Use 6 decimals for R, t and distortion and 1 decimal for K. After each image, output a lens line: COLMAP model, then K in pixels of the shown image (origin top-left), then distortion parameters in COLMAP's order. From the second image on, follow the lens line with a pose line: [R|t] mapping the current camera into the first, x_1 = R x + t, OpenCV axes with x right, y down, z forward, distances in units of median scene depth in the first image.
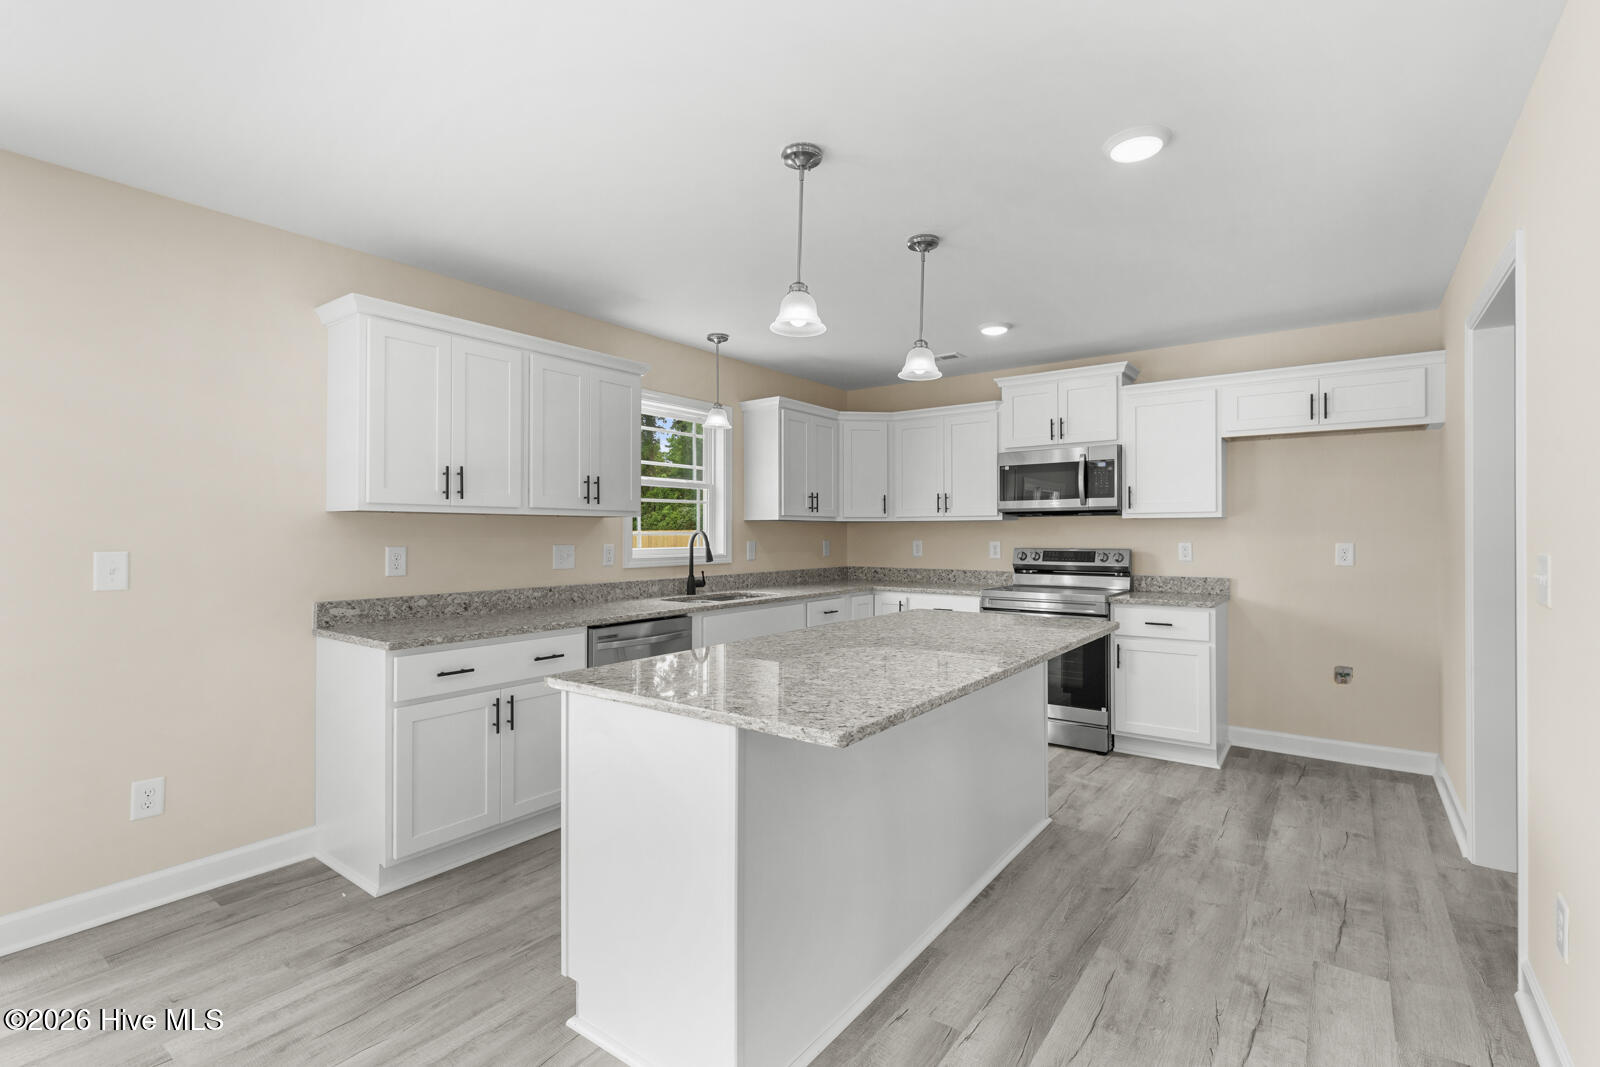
lens RADIAL K [[692.1, 0, 810.1], [0, 692.1, 528.9], [0, 0, 1]] dist [0.000659, -0.000213]
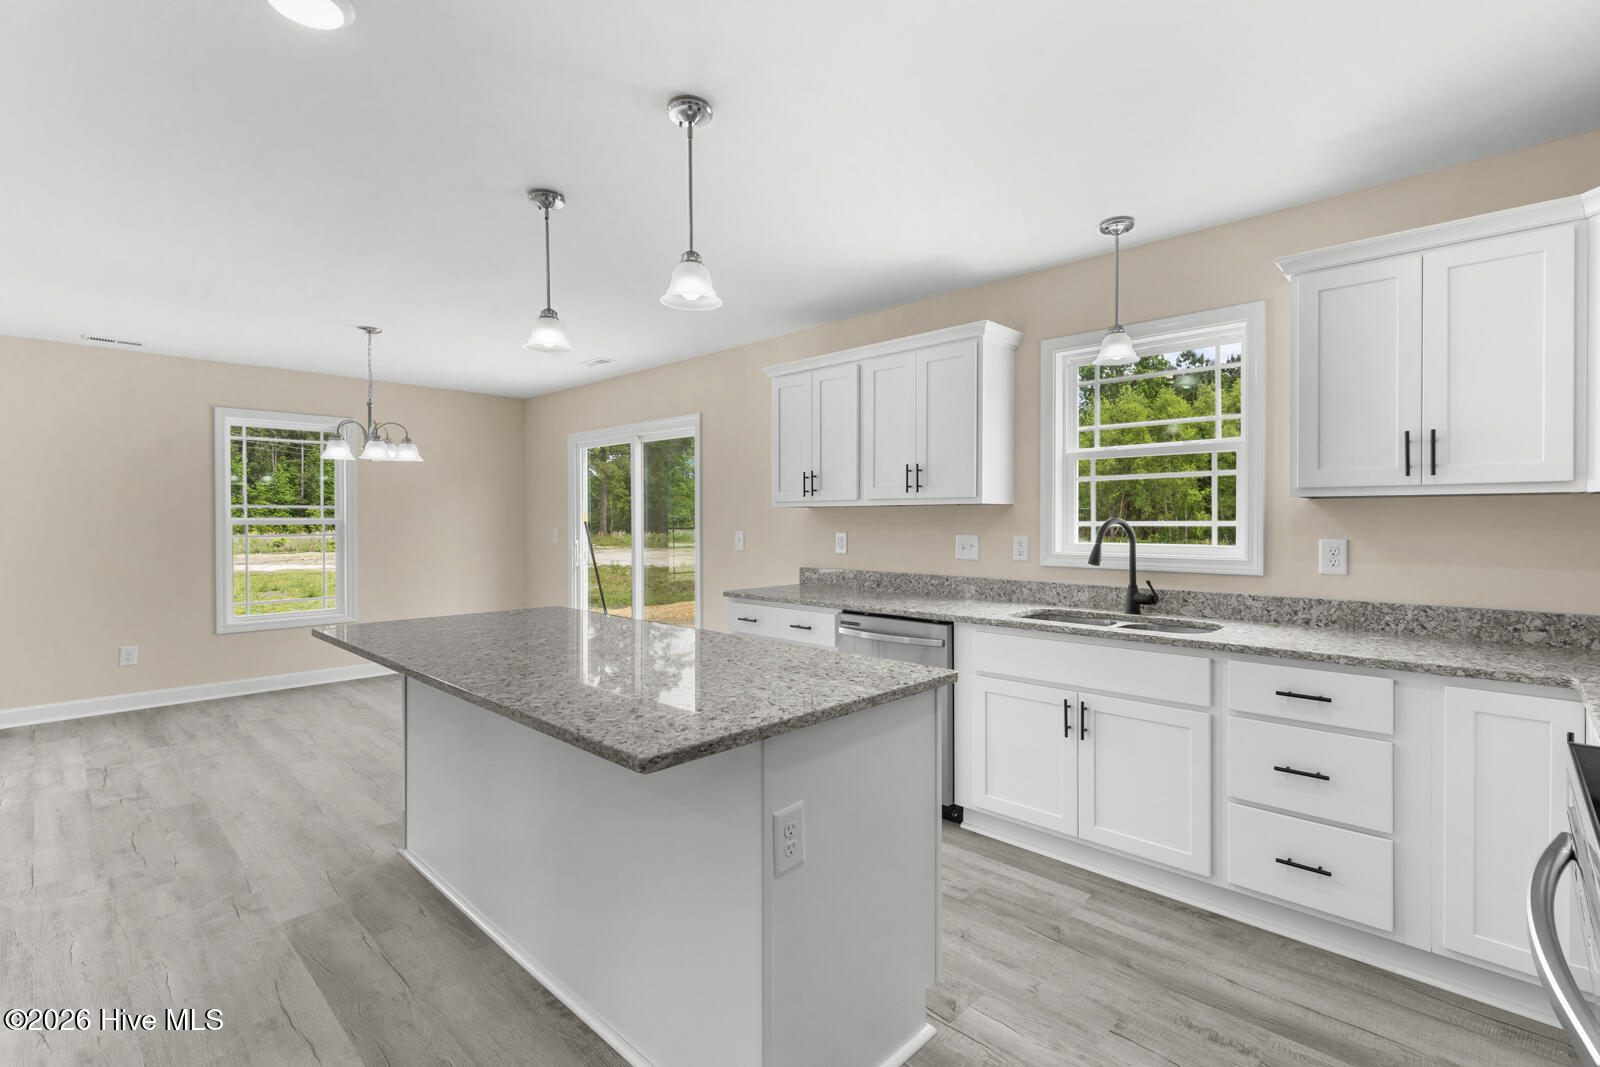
lens RADIAL K [[739.3, 0, 842.2], [0, 739.3, 521.2], [0, 0, 1]] dist [0.002892, 0.000365]
pose [[-0.093242, 0.002131, -0.995641, 0.570272], [0.006005, 0.999981, 0.001578, 0.001631], [0.995625, -0.005831, -0.093253, 0.774398]]
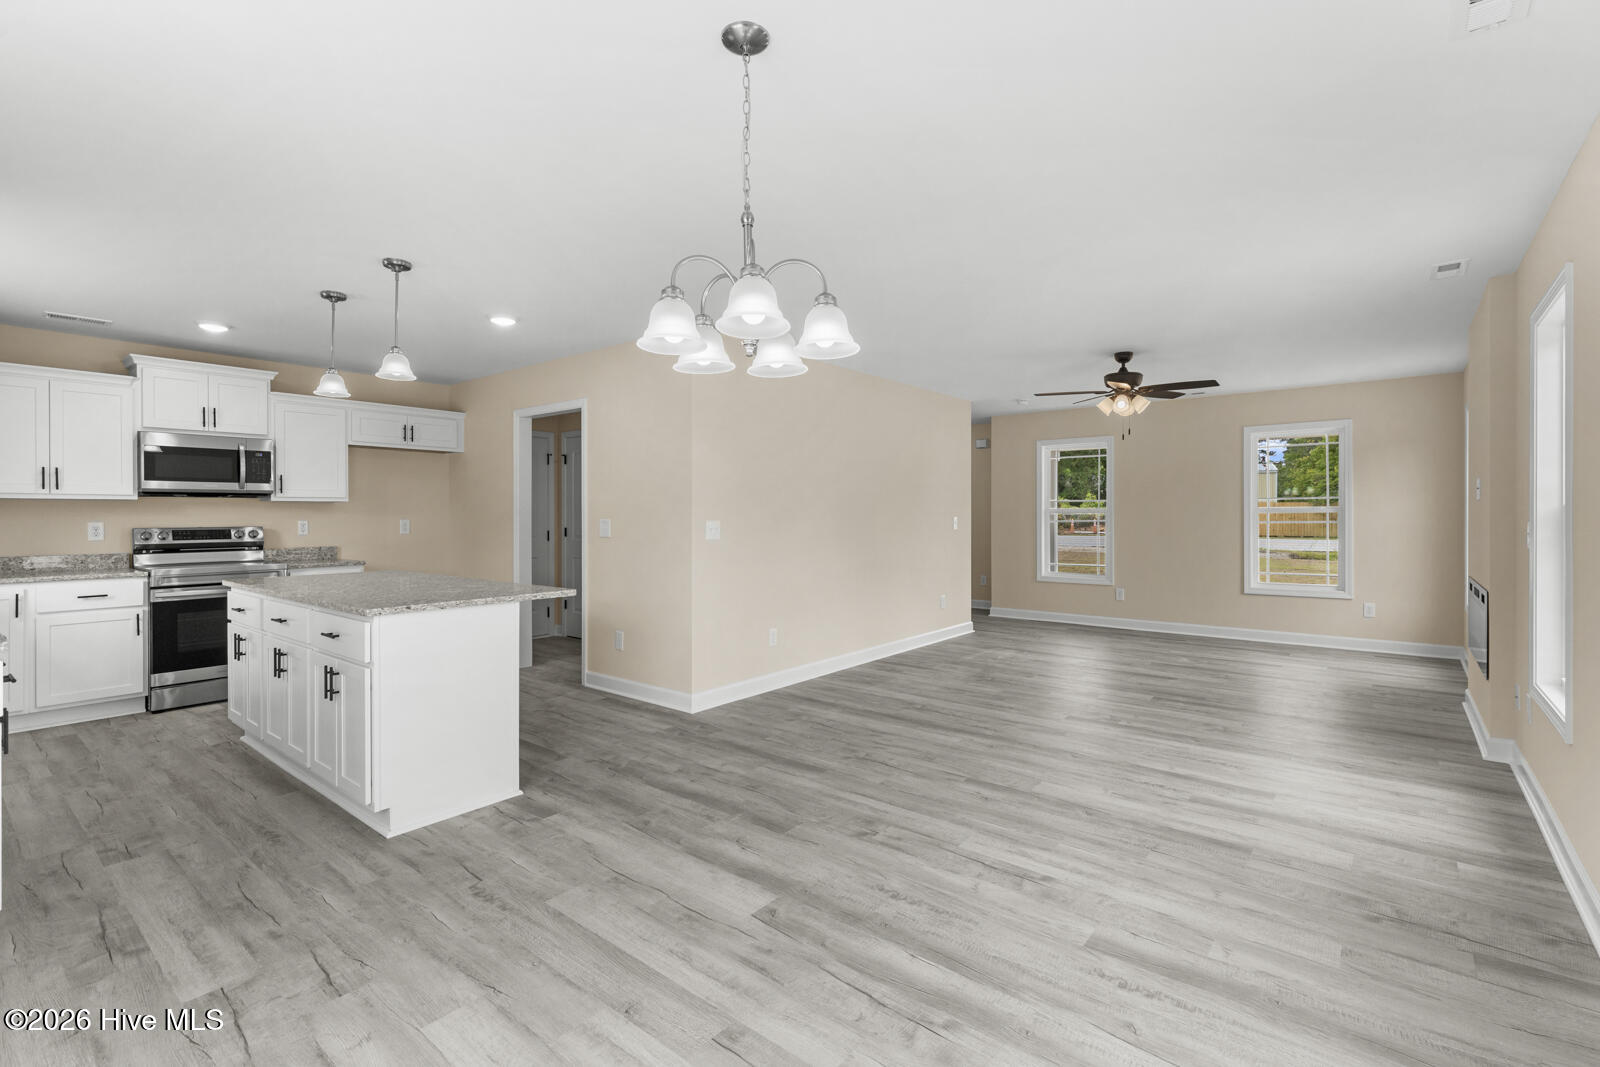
lens RADIAL K [[735.3, 0, 770.8], [0, 735.3, 516.8], [0, 0, 1]] dist [-0.017112, 0.007872]
pose [[0.091325, -0.002143, 0.995819, -0.746052], [-0.004738, 0.999985, 0.002586, 0.005272], [-0.995810, -0.004955, 0.091314, 0.013558]]
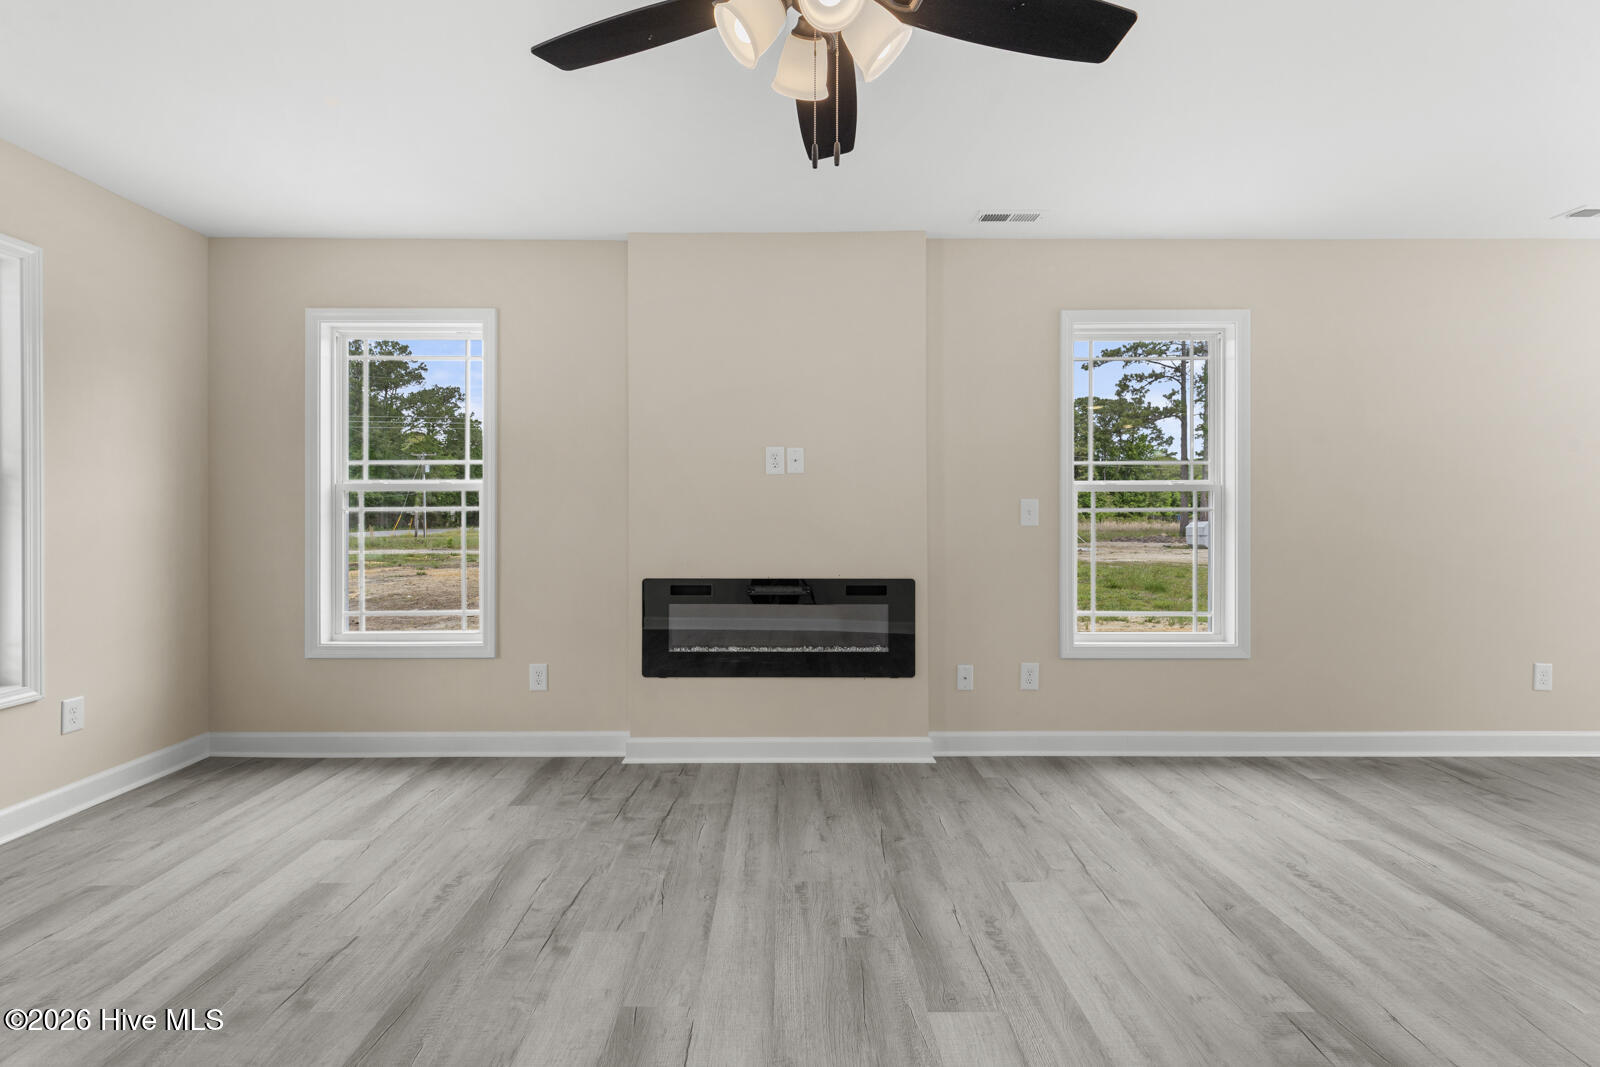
lens RADIAL K [[744.9, 0, 792.1], [0, 744.9, 515.0], [0, 0, 1]] dist [0.002457, -0.000439]
pose [[-0.804169, 0.004426, -0.594384, 0.662310], [0.007390, 0.999969, -0.002552, 0.037719], [0.594354, -0.006444, -0.804178, -0.212915]]
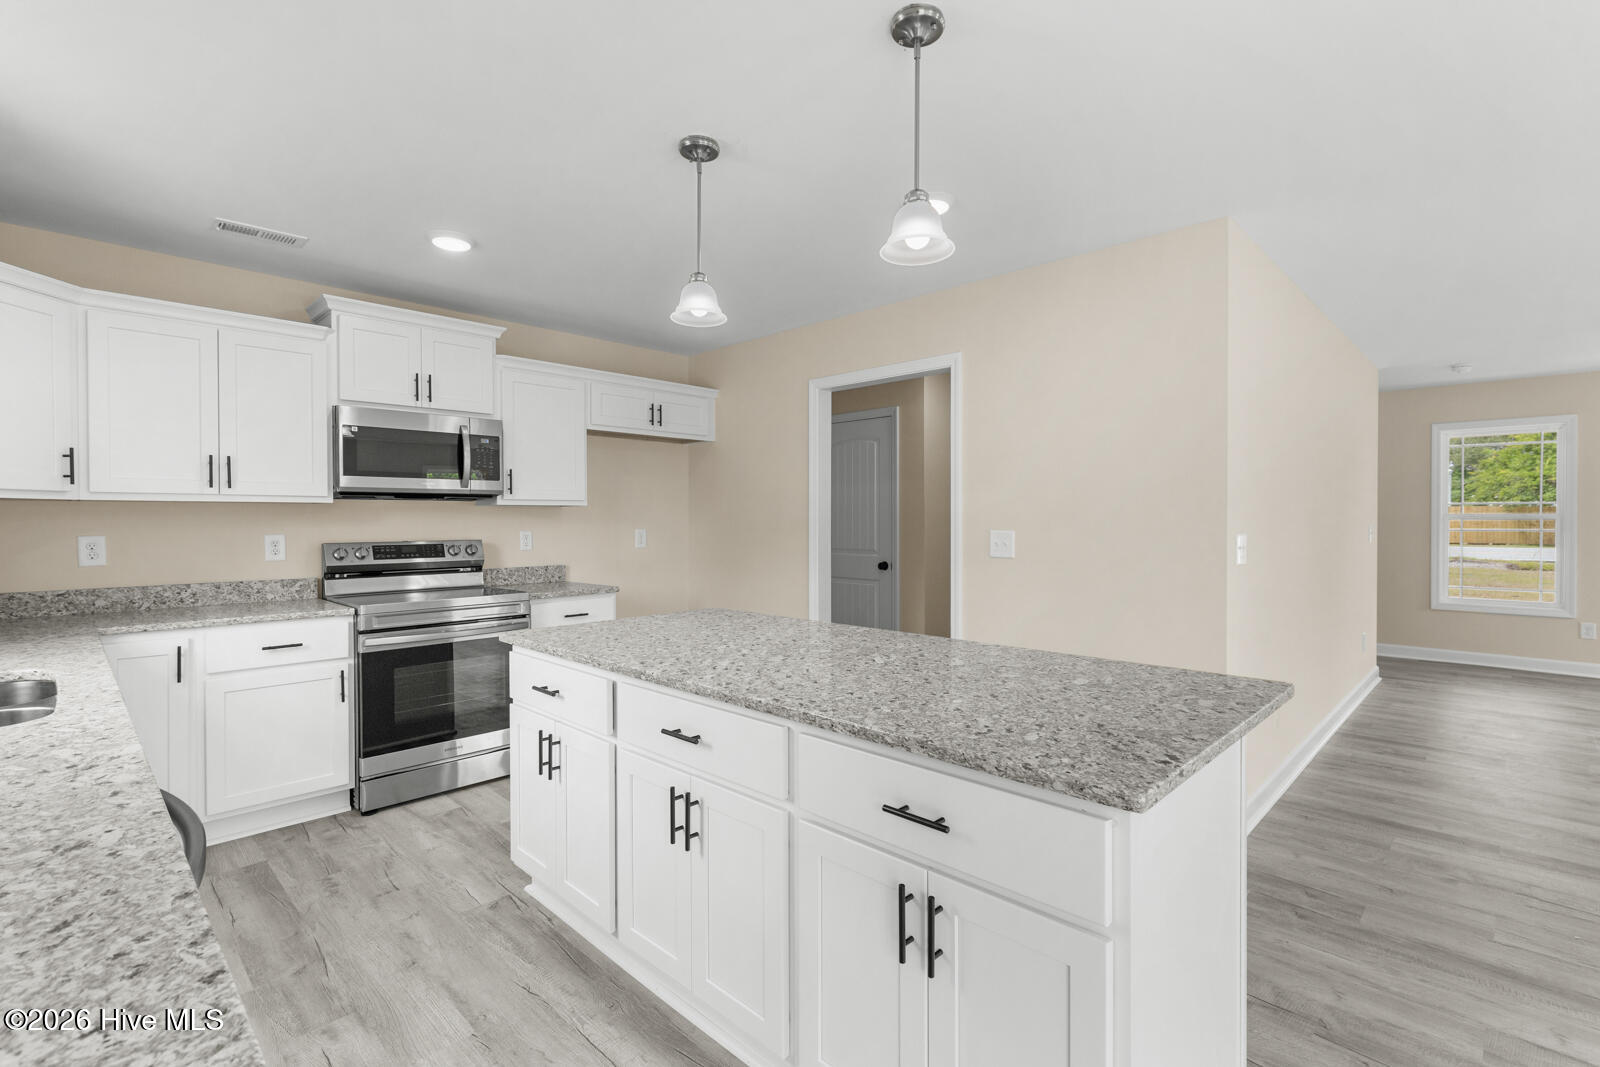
lens RADIAL K [[721.3, 0, 797.1], [0, 721.3, 526.5], [0, 0, 1]] dist [-0.001719, -0.000531]
pose [[0.159063, -0.008938, 0.987228, -0.397573], [-0.003982, 0.999945, 0.009695, 0.002108], [-0.987260, -0.005473, 0.159018, 0.480175]]
